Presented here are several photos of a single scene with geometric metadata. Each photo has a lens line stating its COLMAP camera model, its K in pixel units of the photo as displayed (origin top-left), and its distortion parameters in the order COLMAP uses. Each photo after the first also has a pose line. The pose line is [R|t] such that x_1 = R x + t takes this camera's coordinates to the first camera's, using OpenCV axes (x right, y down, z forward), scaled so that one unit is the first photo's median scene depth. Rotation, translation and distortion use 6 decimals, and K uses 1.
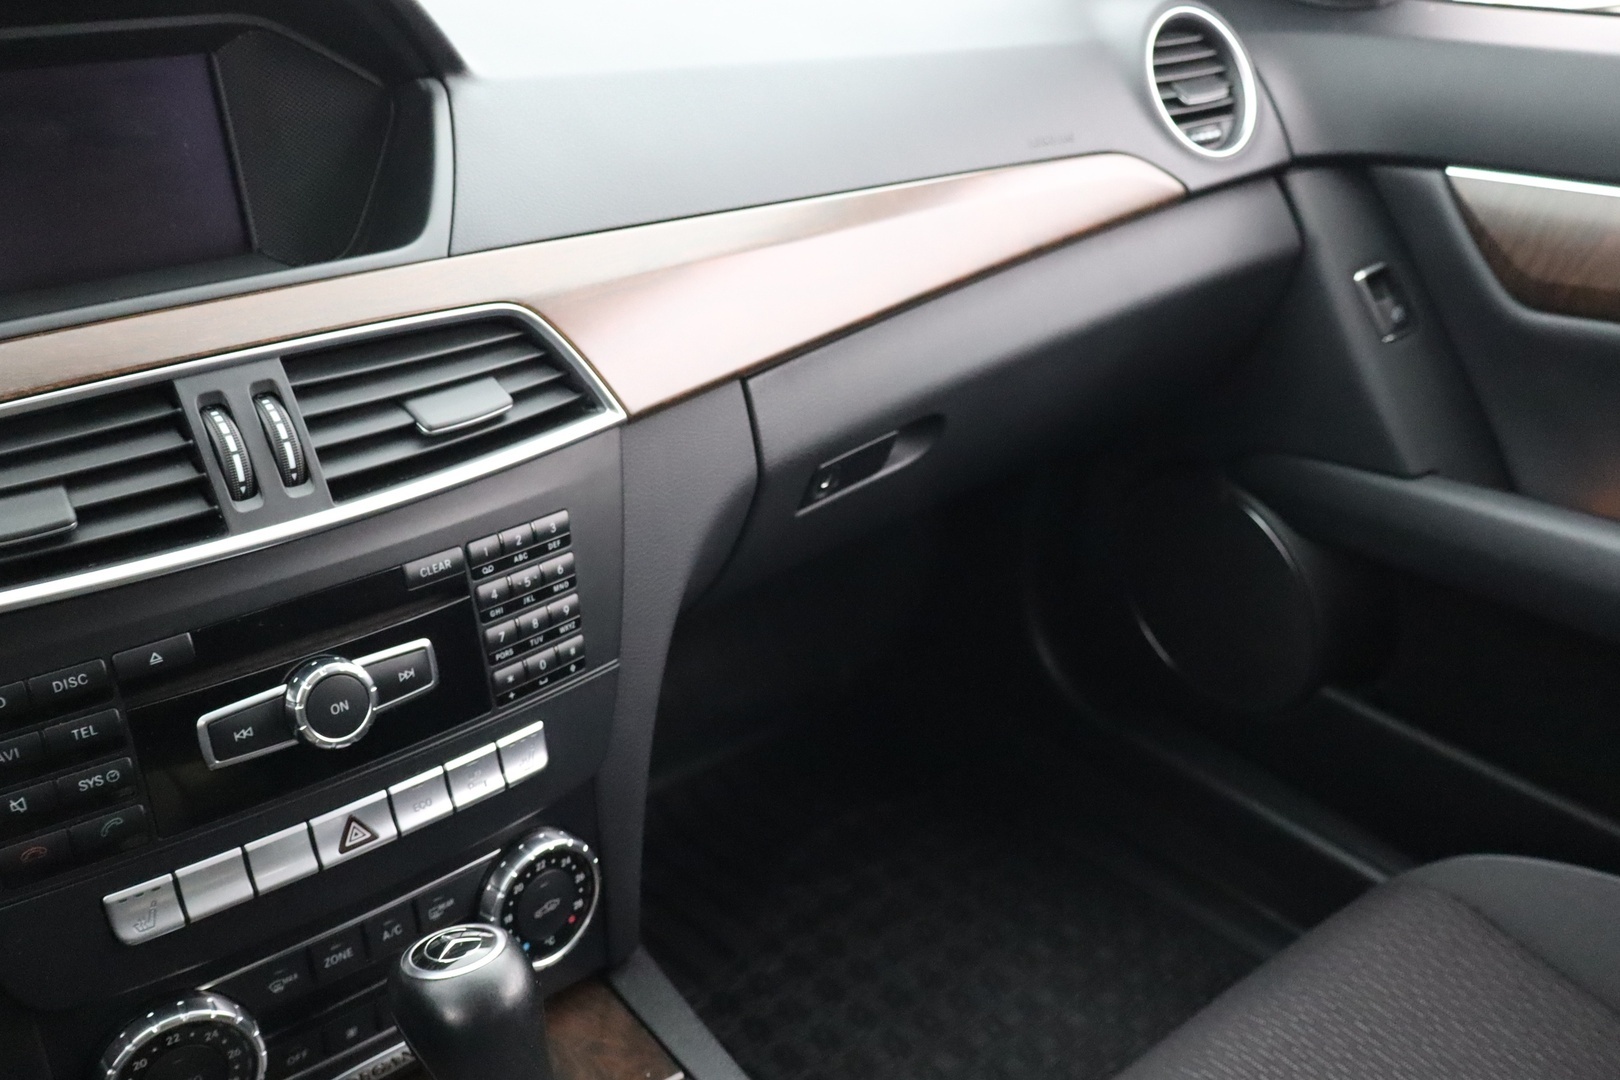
lens RADIAL K [[1596.1, 0, 810.0], [0, 1596.1, 540.0], [0, 0, 1]] dist [0.014756, 0.003583]
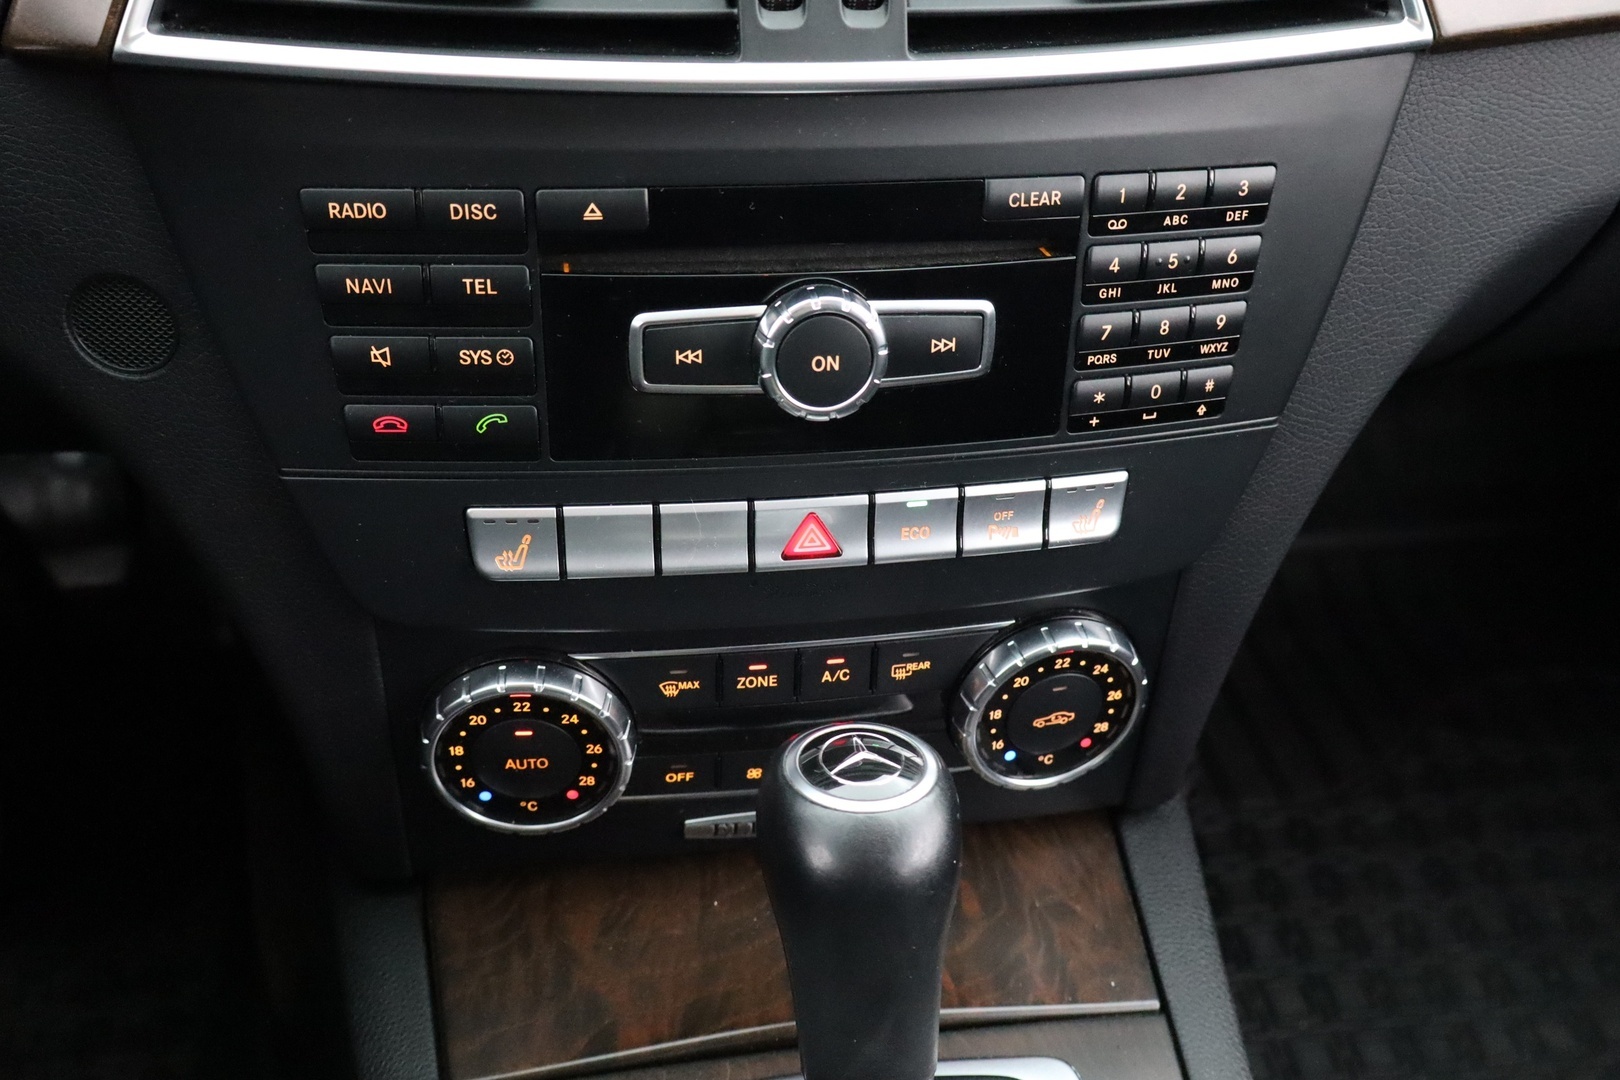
lens RADIAL K [[1596.1, 0, 810.0], [0, 1596.1, 540.0], [0, 0, 1]] dist [0.014756, 0.003583]
pose [[0.848459, 0.365243, -0.383034, -0.016642], [-0.268373, 0.920673, 0.283437, -0.013337], [0.456172, -0.137689, 0.879175, 0.371856]]
